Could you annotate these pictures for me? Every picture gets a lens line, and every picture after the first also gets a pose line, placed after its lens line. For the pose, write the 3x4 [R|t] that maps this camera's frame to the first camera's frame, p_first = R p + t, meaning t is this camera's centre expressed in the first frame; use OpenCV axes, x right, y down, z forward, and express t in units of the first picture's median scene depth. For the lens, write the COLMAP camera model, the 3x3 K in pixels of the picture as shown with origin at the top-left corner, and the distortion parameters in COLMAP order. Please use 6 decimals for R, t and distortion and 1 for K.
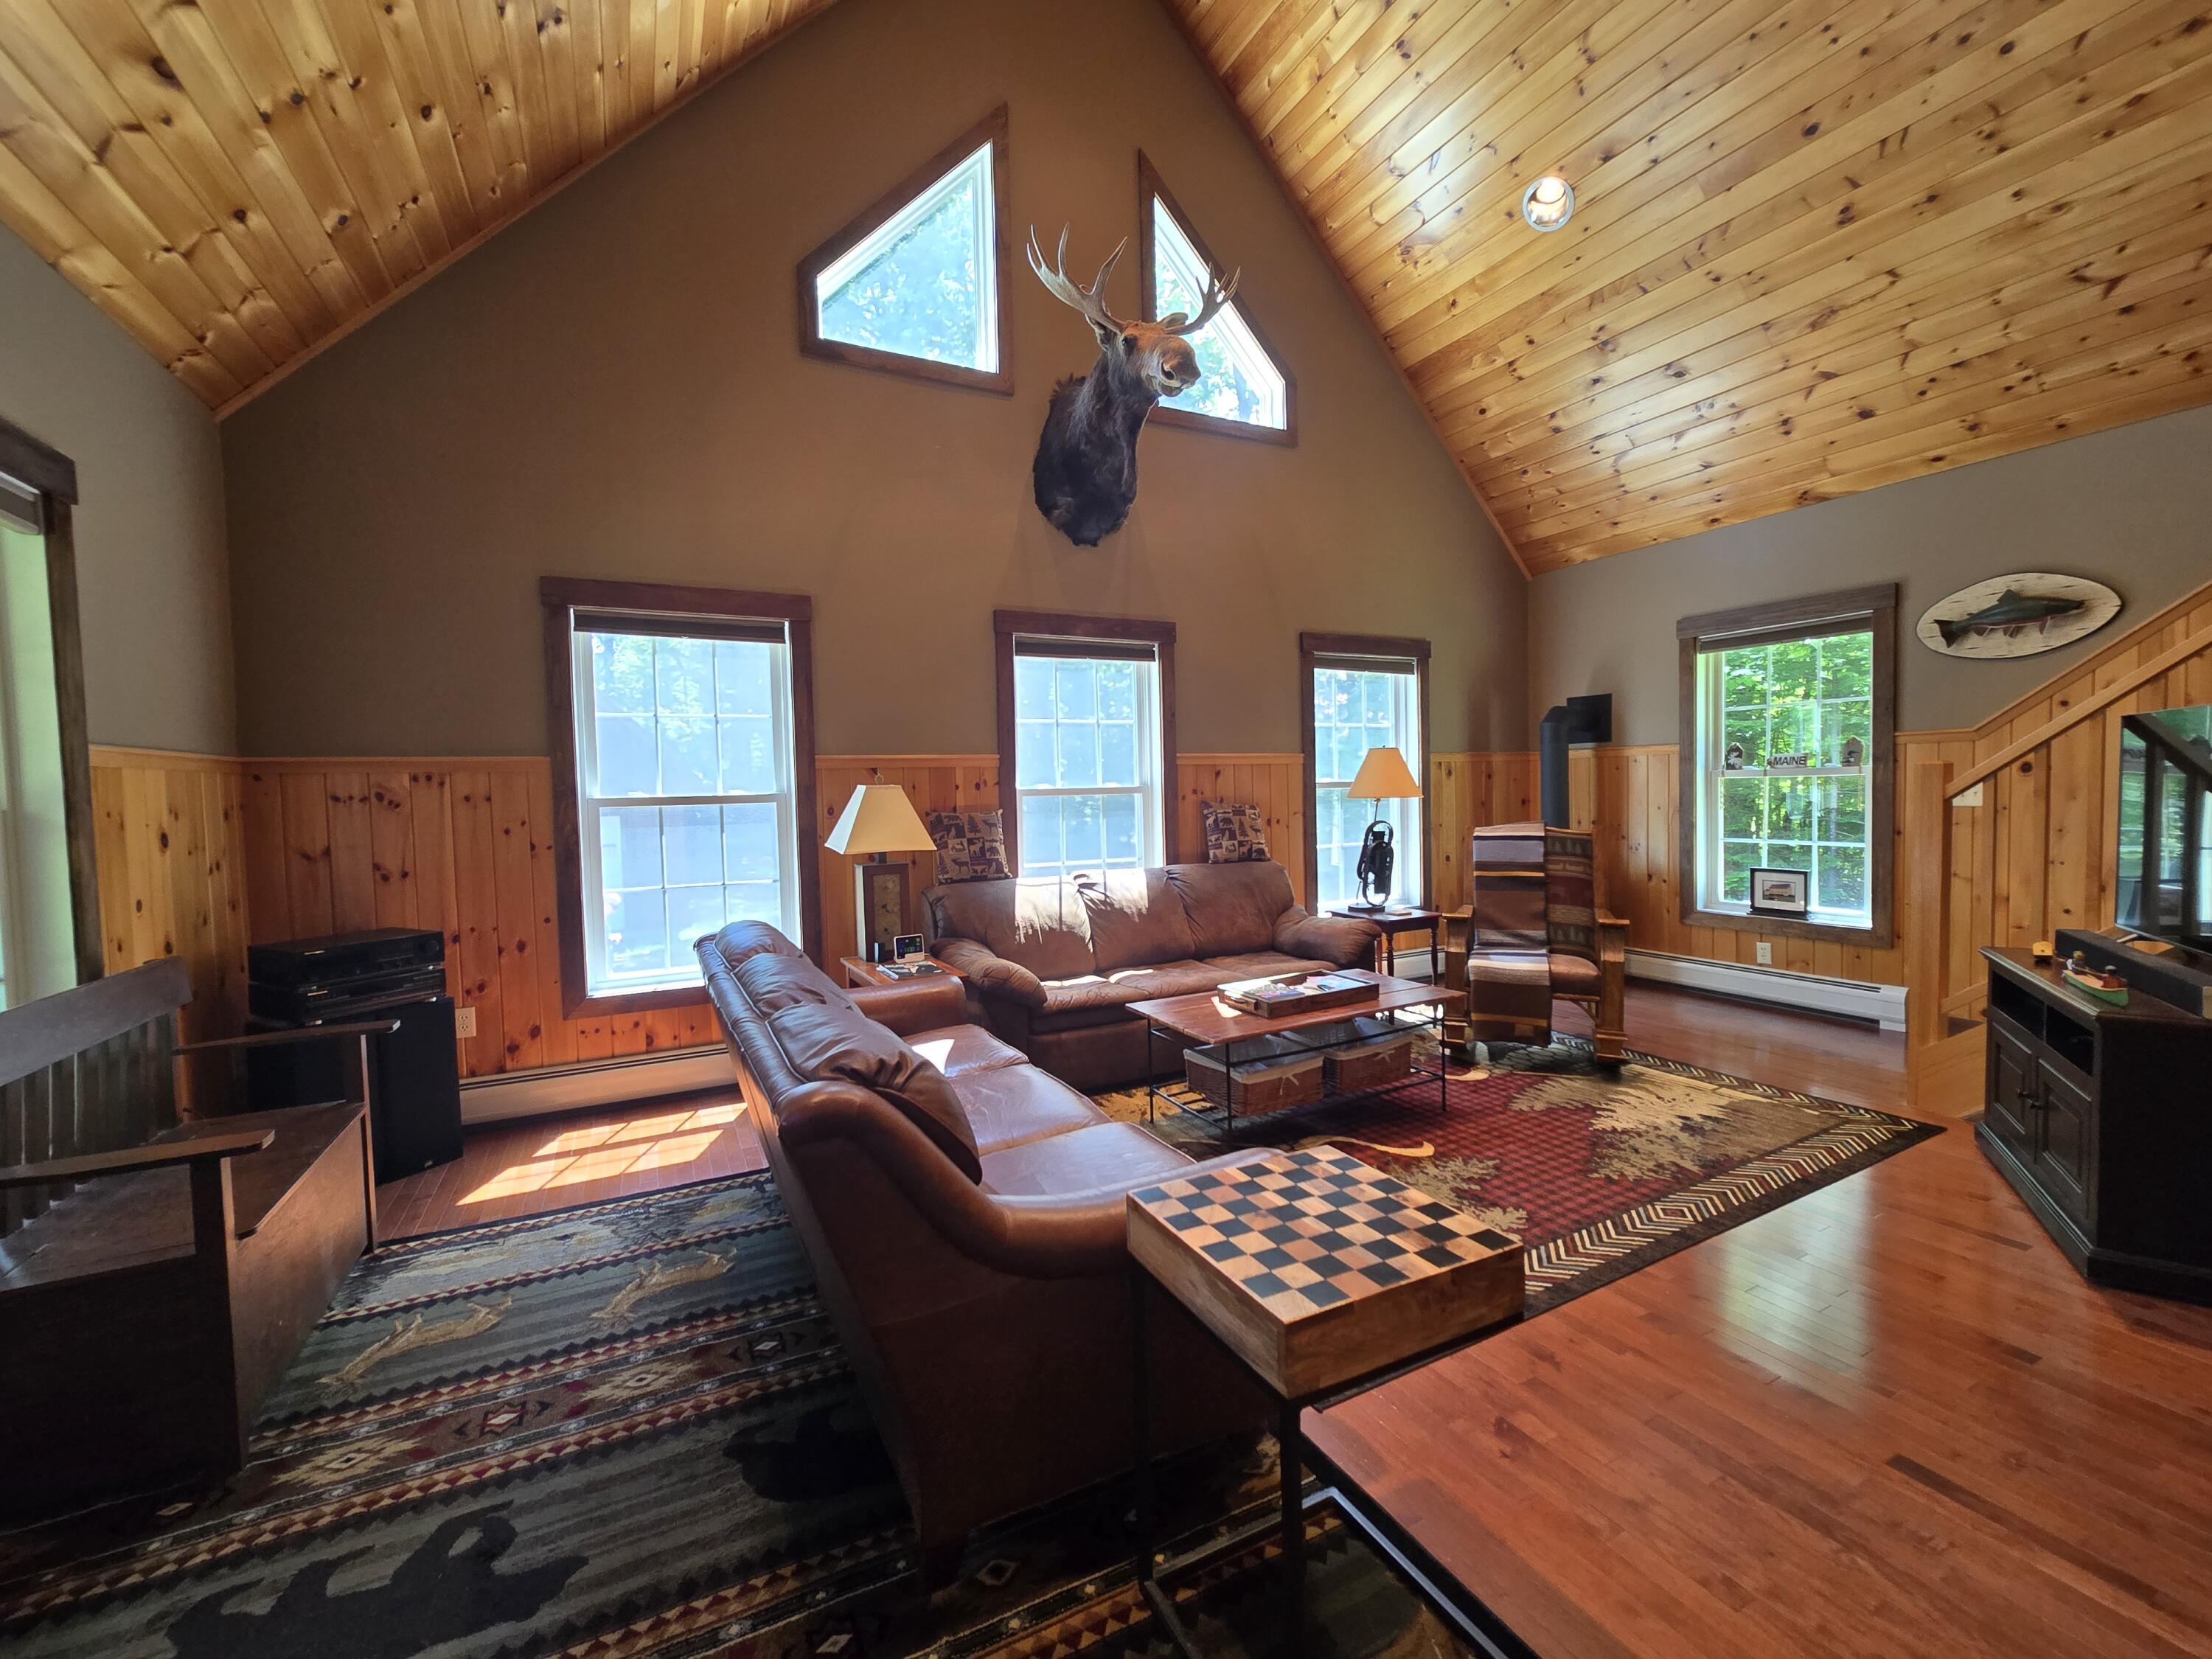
lens RADIAL K [[908.4, 0, 1107.1], [0, 908.4, 818.6], [0, 0, 1]] dist [-0.002857, -0.000045]
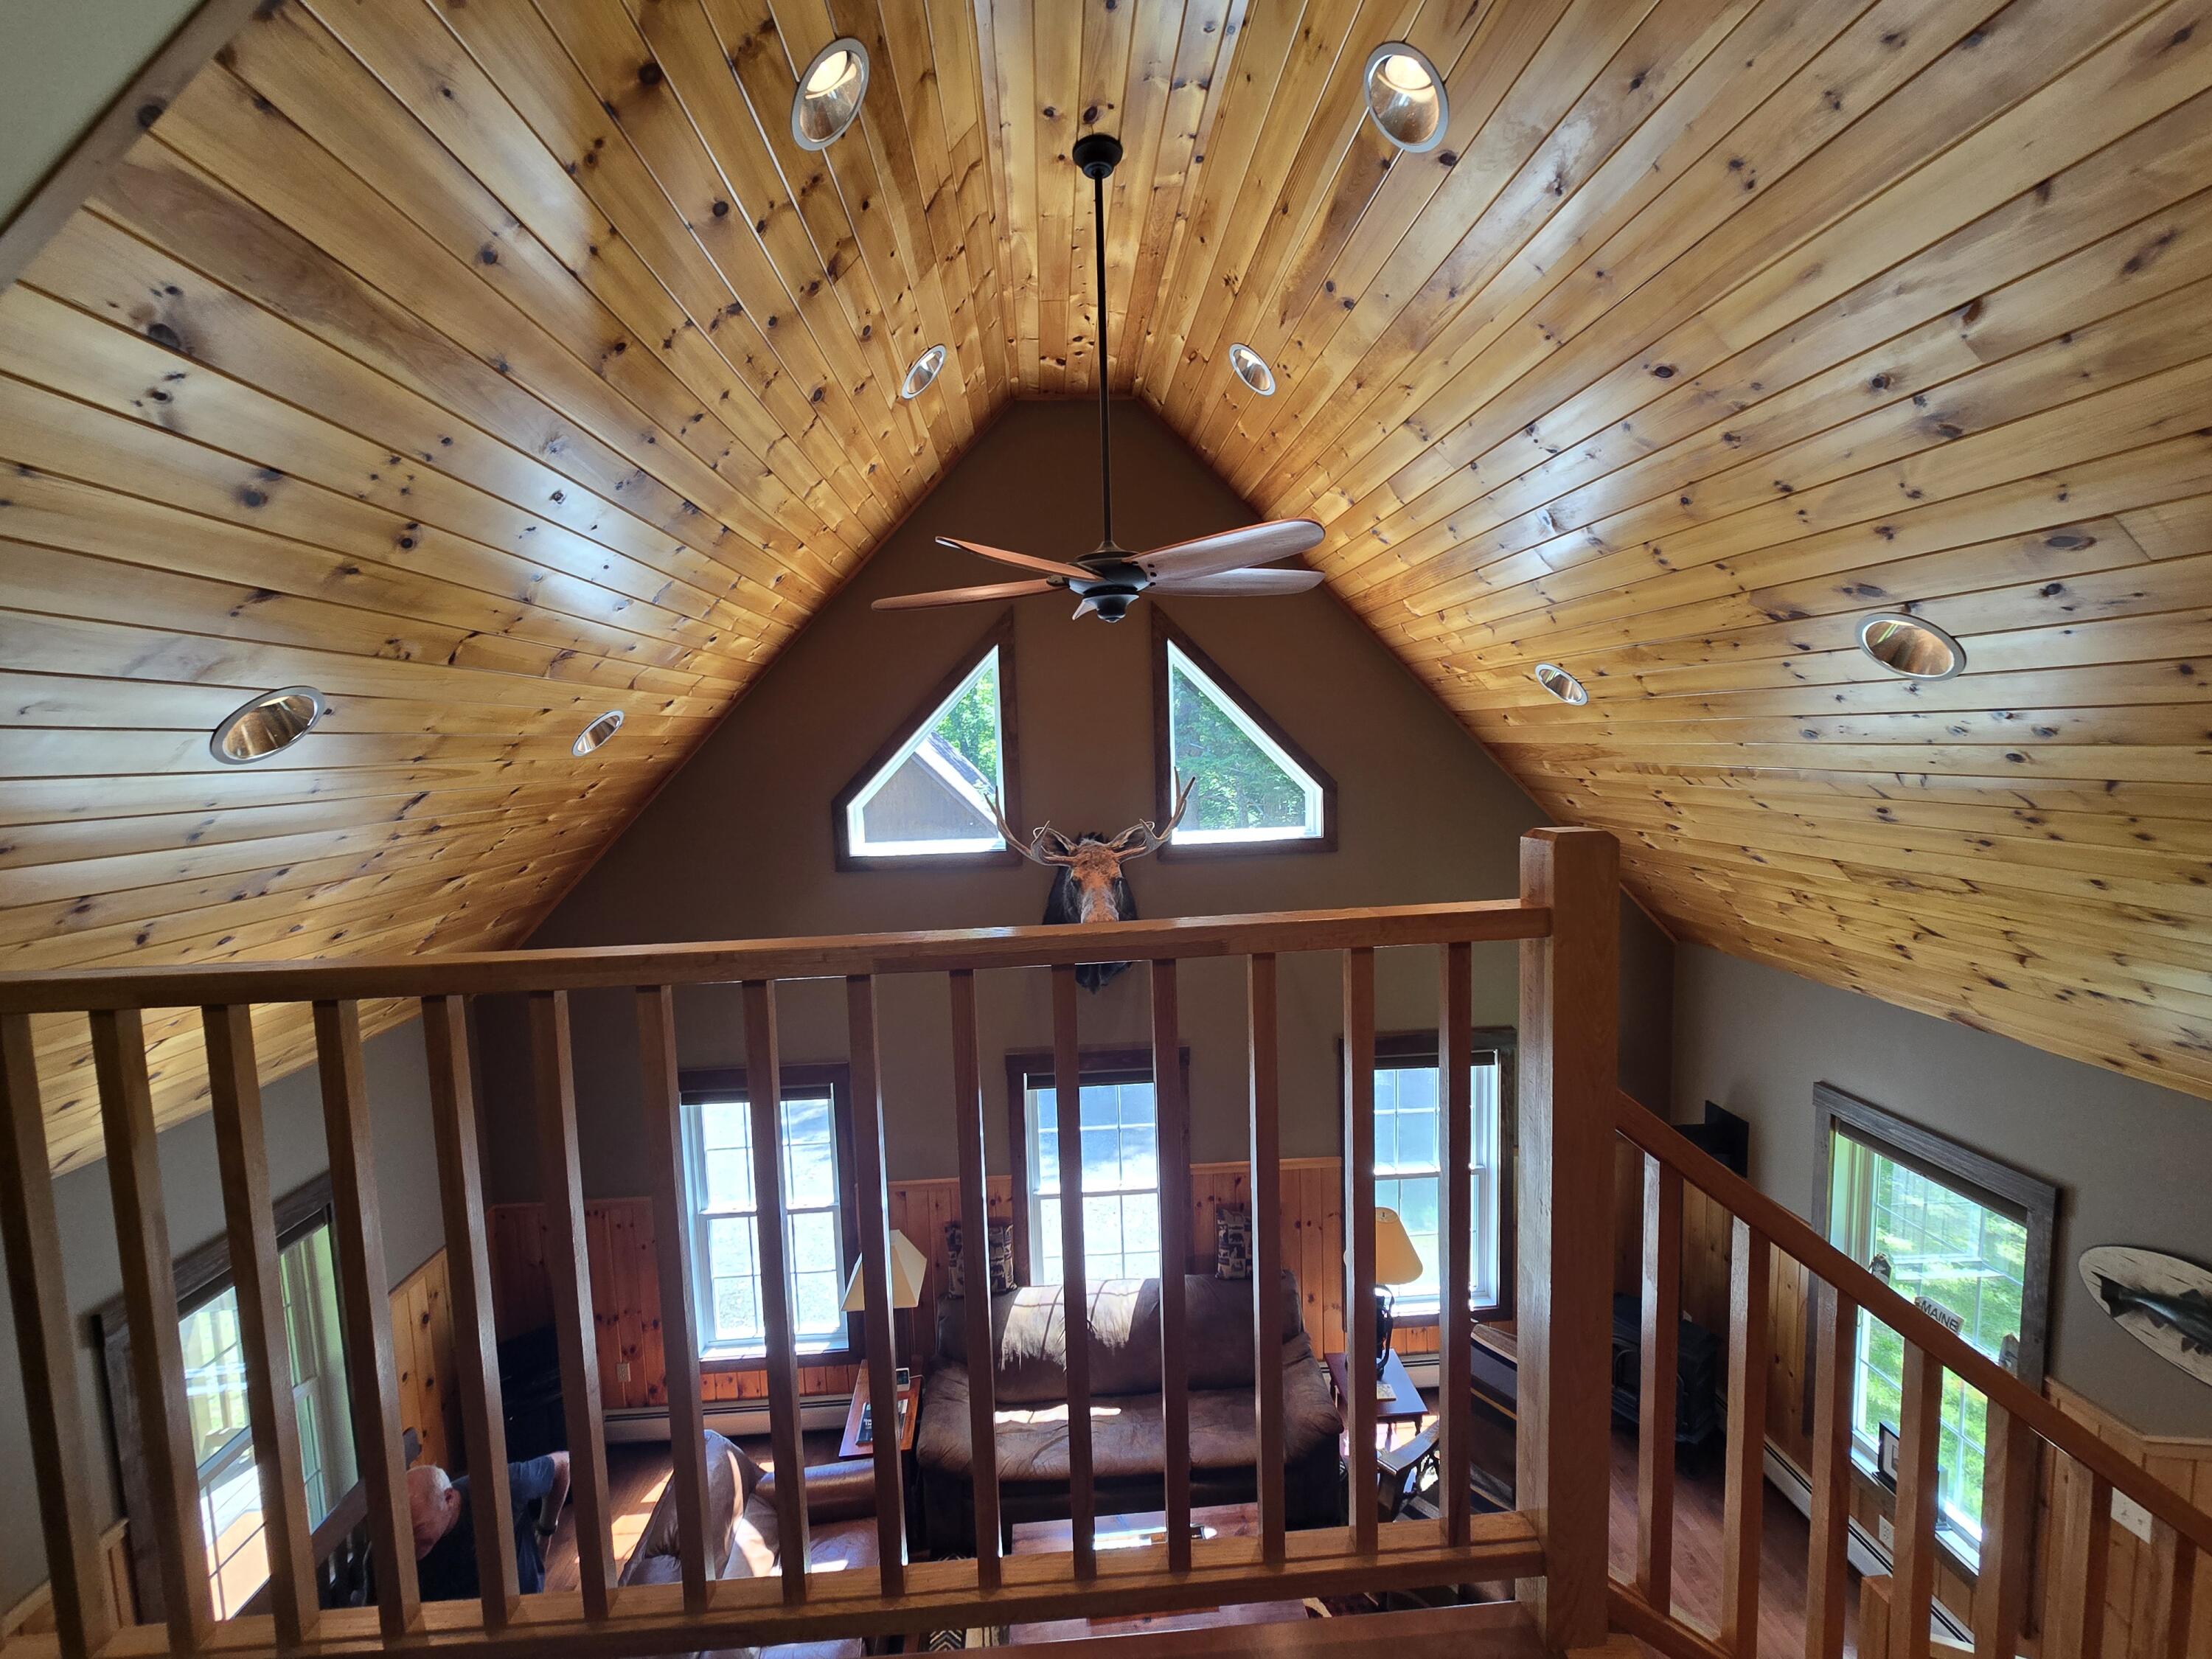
lens RADIAL K [[908.4, 0, 1092.4], [0, 908.4, 837.2], [0, 0, 1]] dist [-0.002857, -0.000045]
pose [[0.914559, 0.033244, -0.403084, 0.429962], [-0.005791, 0.997590, 0.069136, -0.586745], [0.404411, -0.060895, 0.912548, 0.018570]]
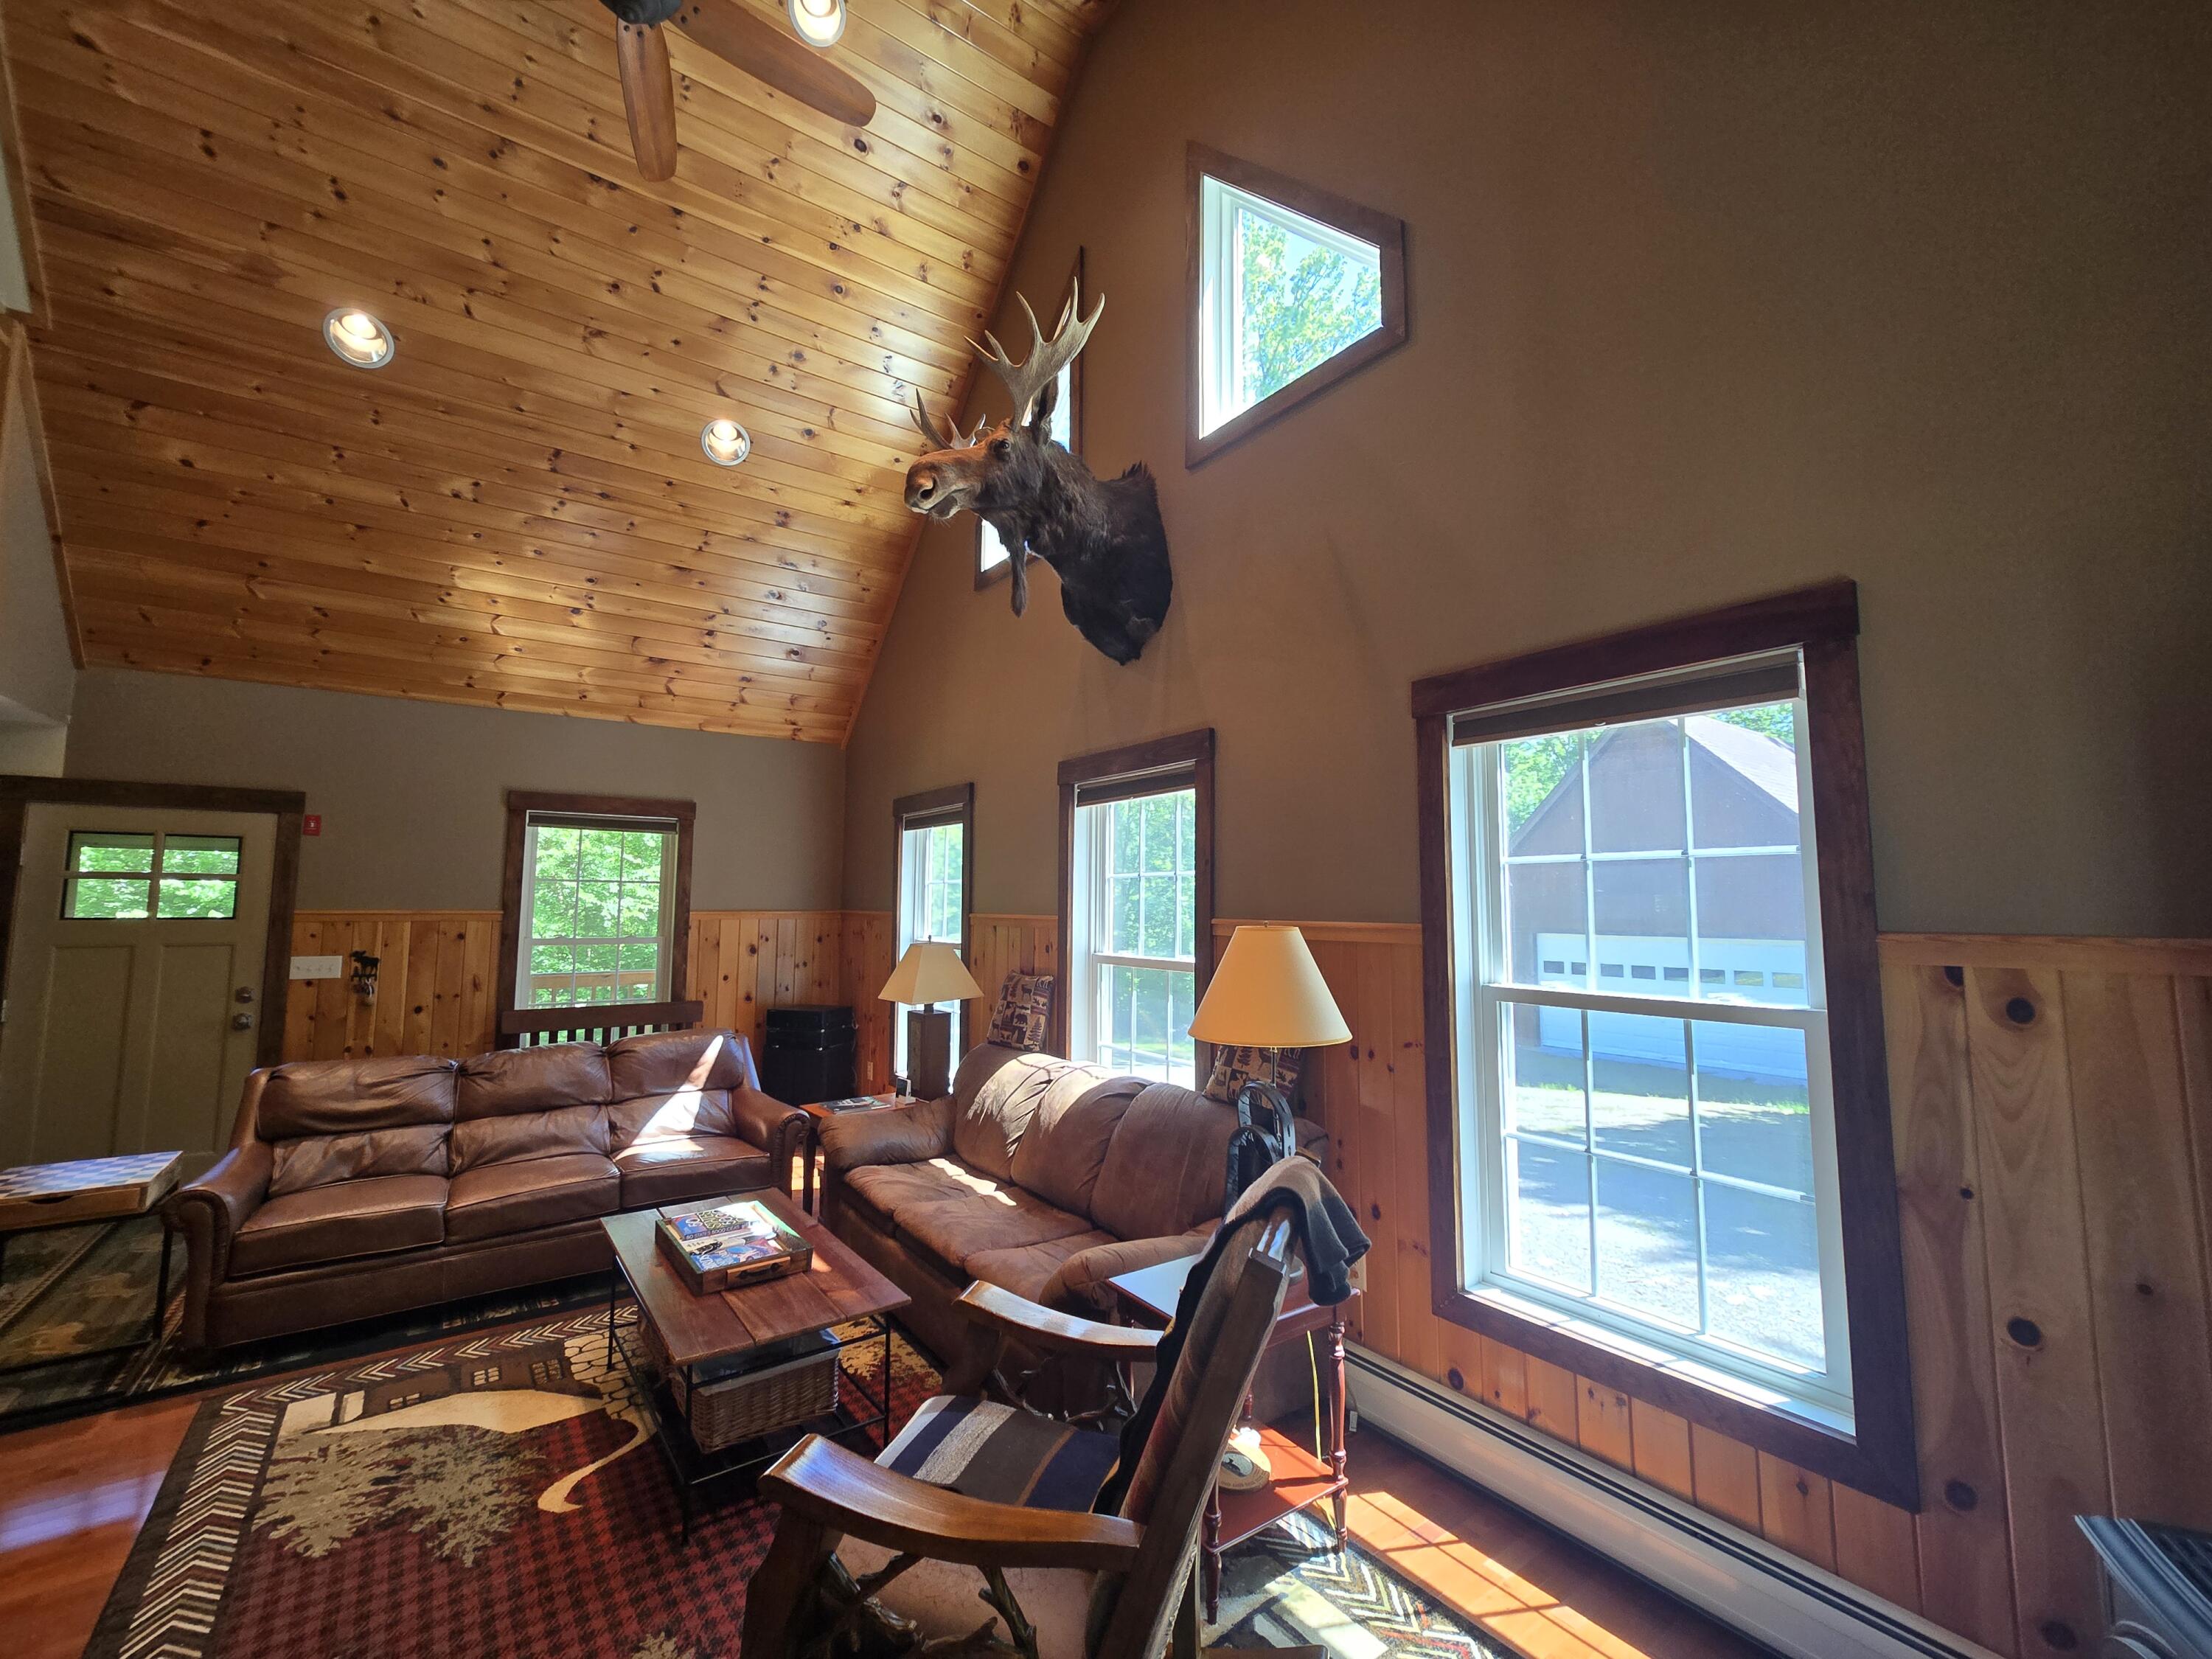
lens RADIAL K [[908.4, 0, 1097.5], [0, 908.4, 820.1], [0, 0, 1]] dist [-0.002857, -0.000045]
pose [[0.140751, -0.066247, -0.987826, 0.823634], [-0.039977, 0.996565, -0.072529, -0.103912], [0.989238, 0.049699, 0.137620, 0.918590]]
